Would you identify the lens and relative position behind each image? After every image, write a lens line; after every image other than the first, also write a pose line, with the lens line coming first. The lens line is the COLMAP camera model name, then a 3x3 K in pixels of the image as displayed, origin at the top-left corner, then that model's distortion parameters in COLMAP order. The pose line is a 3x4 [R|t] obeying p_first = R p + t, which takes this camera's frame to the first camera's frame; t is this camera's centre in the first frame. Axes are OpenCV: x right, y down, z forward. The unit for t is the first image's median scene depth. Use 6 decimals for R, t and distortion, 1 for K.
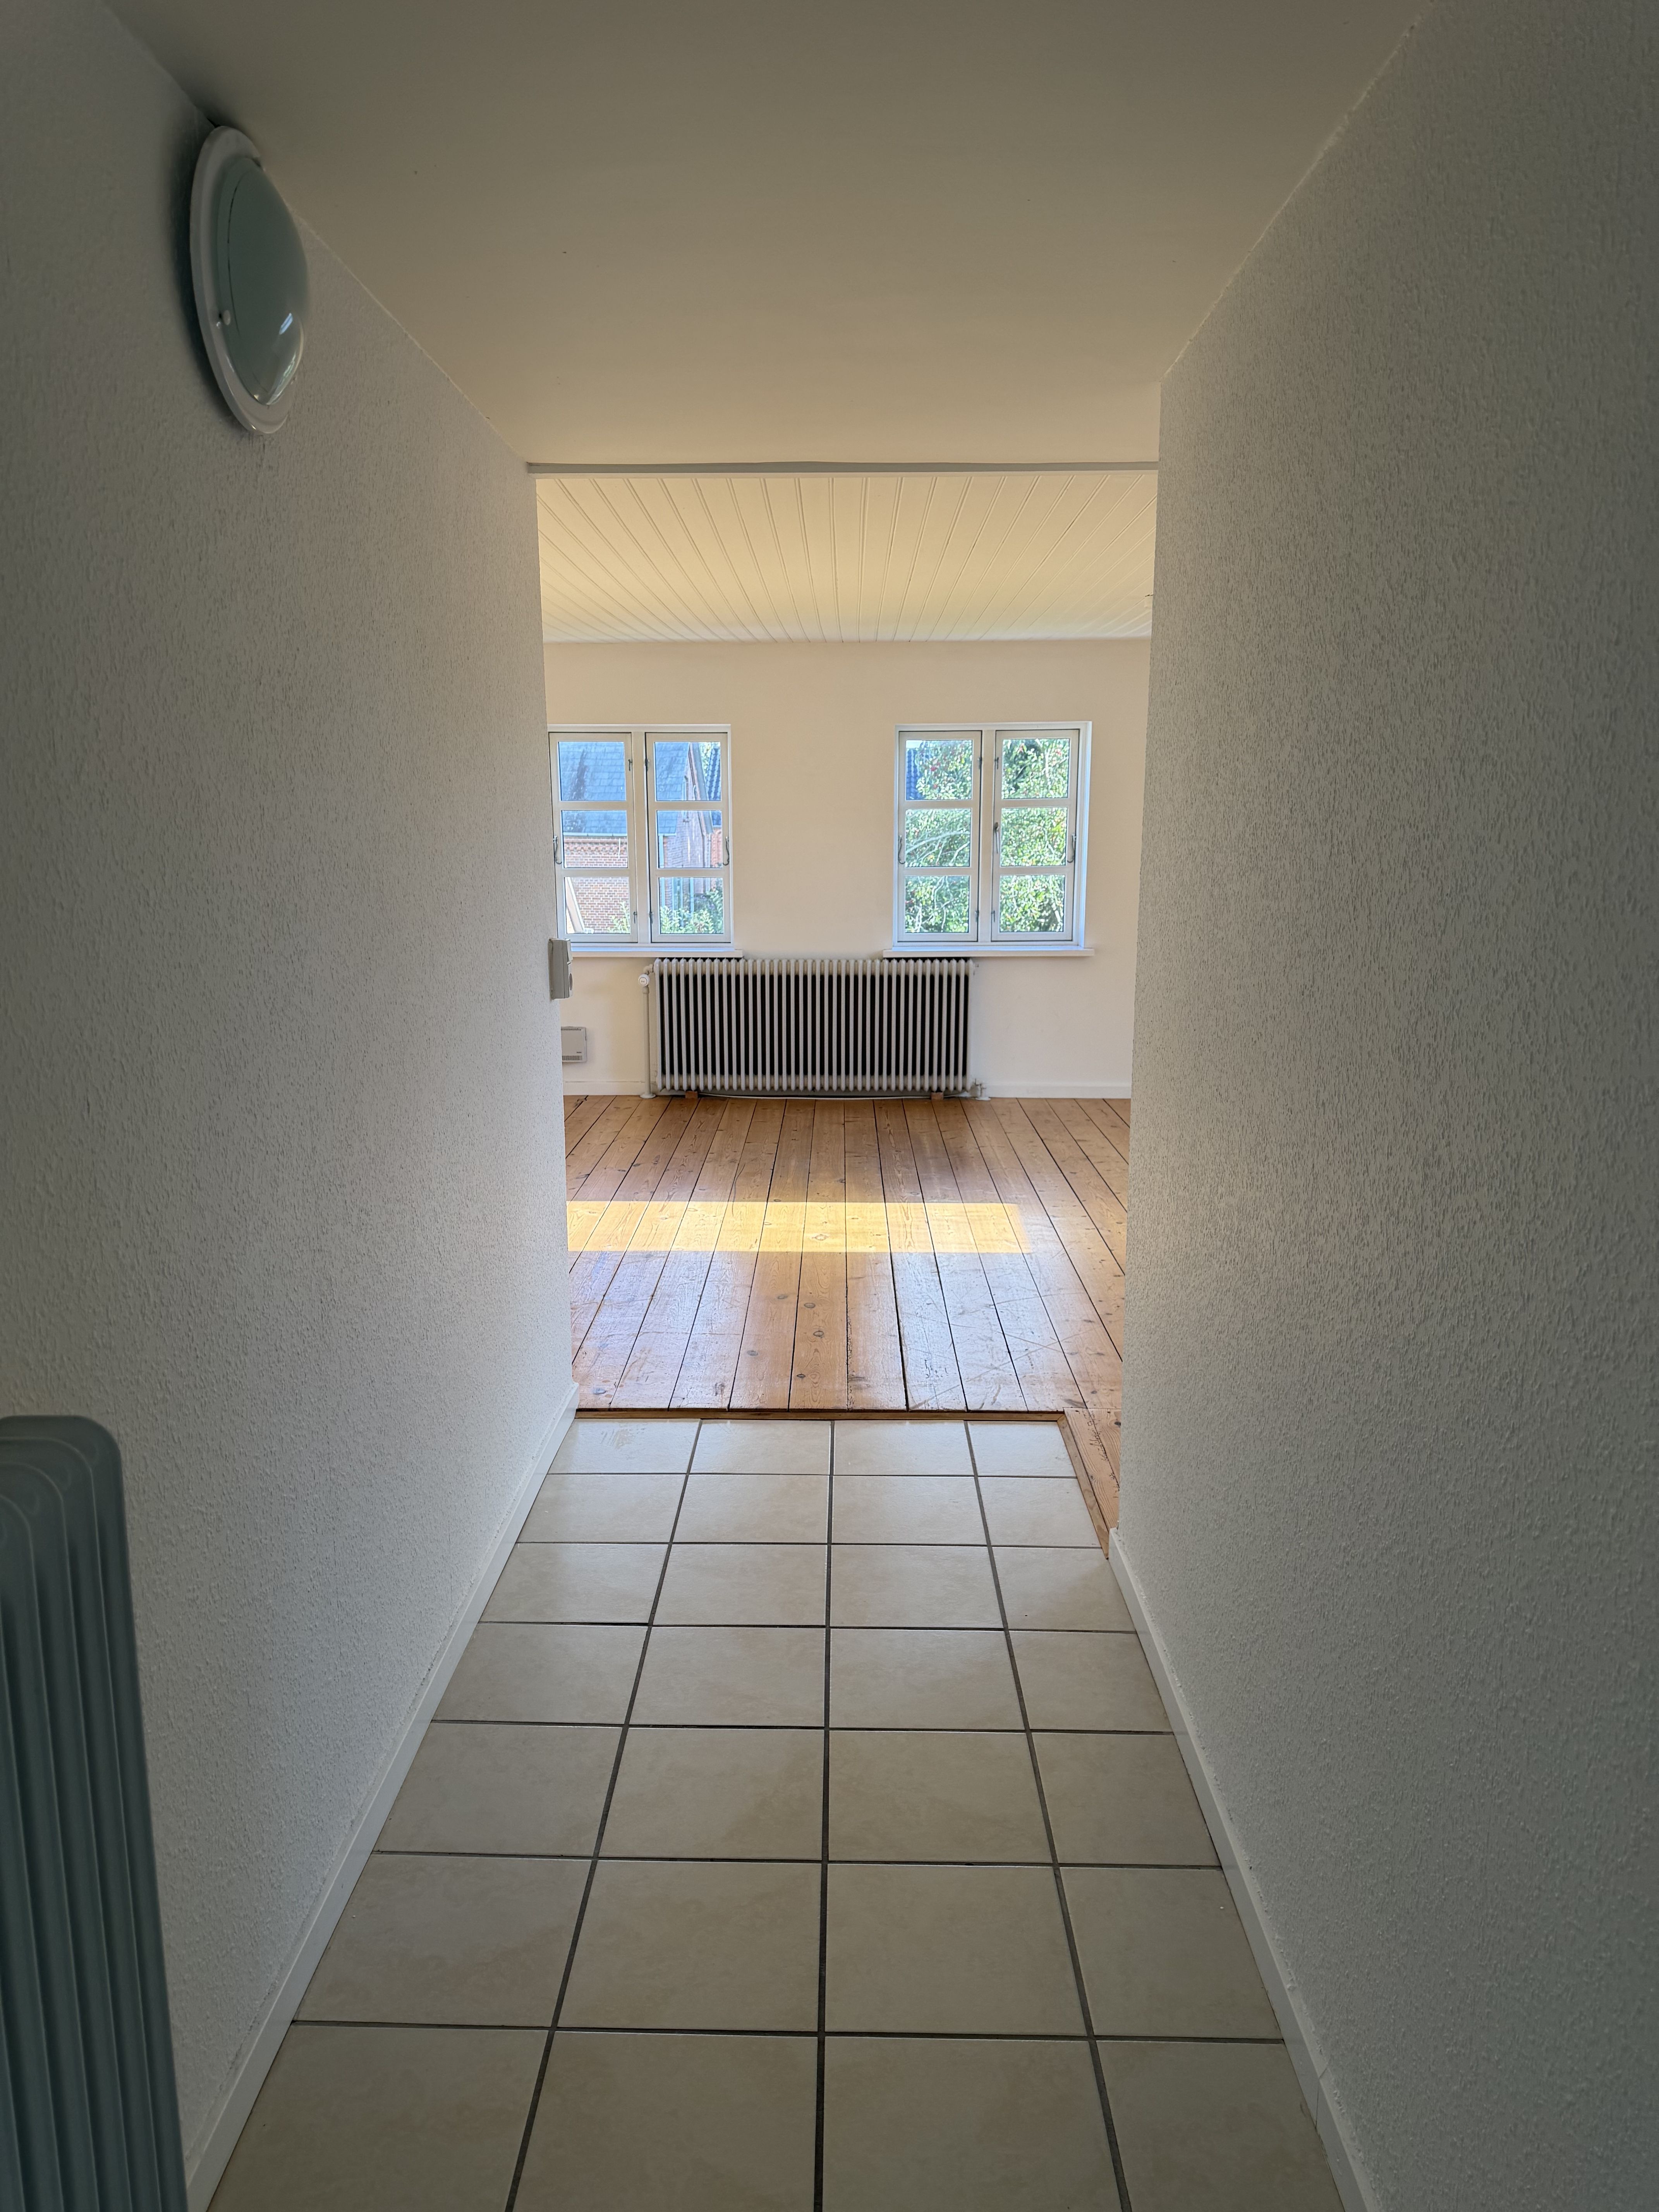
lens RADIAL K [[1510.7, 0, 831.2], [0, 1510.7, 1120.6], [0, 0, 1]] dist [0.063955, -0.113131]
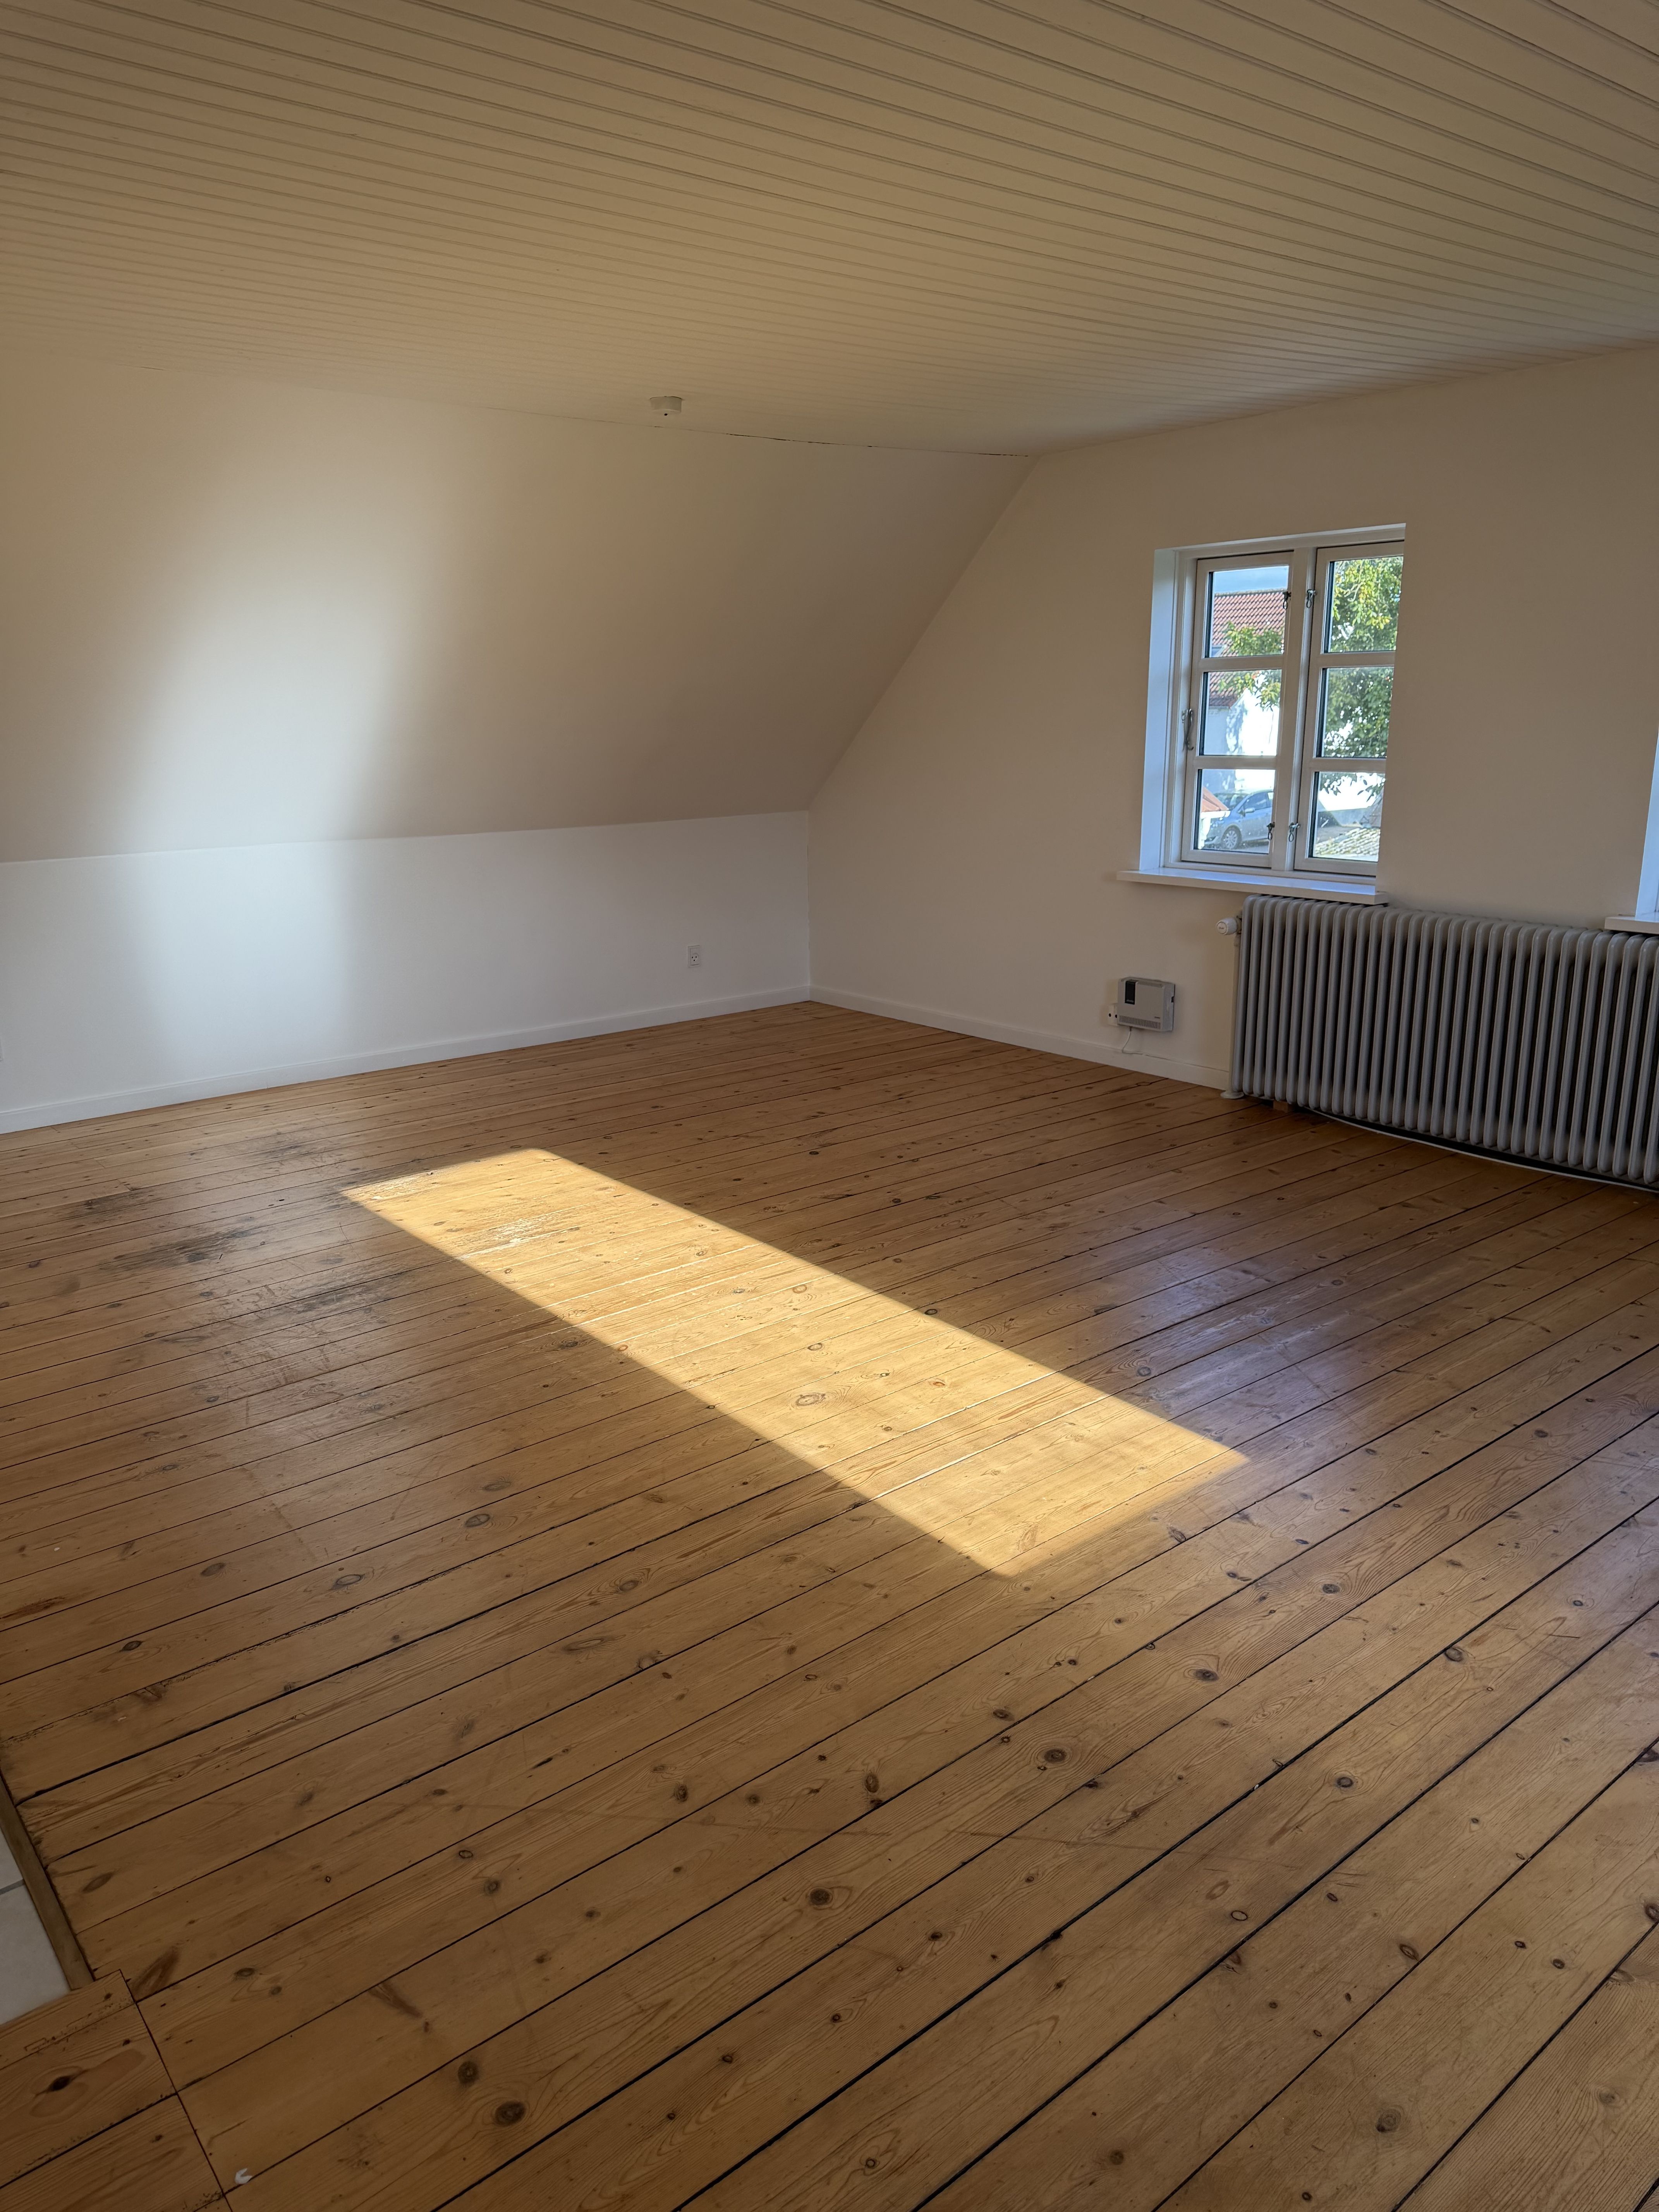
lens RADIAL K [[1510.7, 0, 831.2], [0, 1510.7, 1120.6], [0, 0, 1]] dist [0.063955, -0.113131]
pose [[0.629163, 0.205743, -0.749549, 0.288142], [-0.141150, 0.978540, 0.150119, -0.083890], [0.764350, 0.011350, 0.644702, 0.418577]]
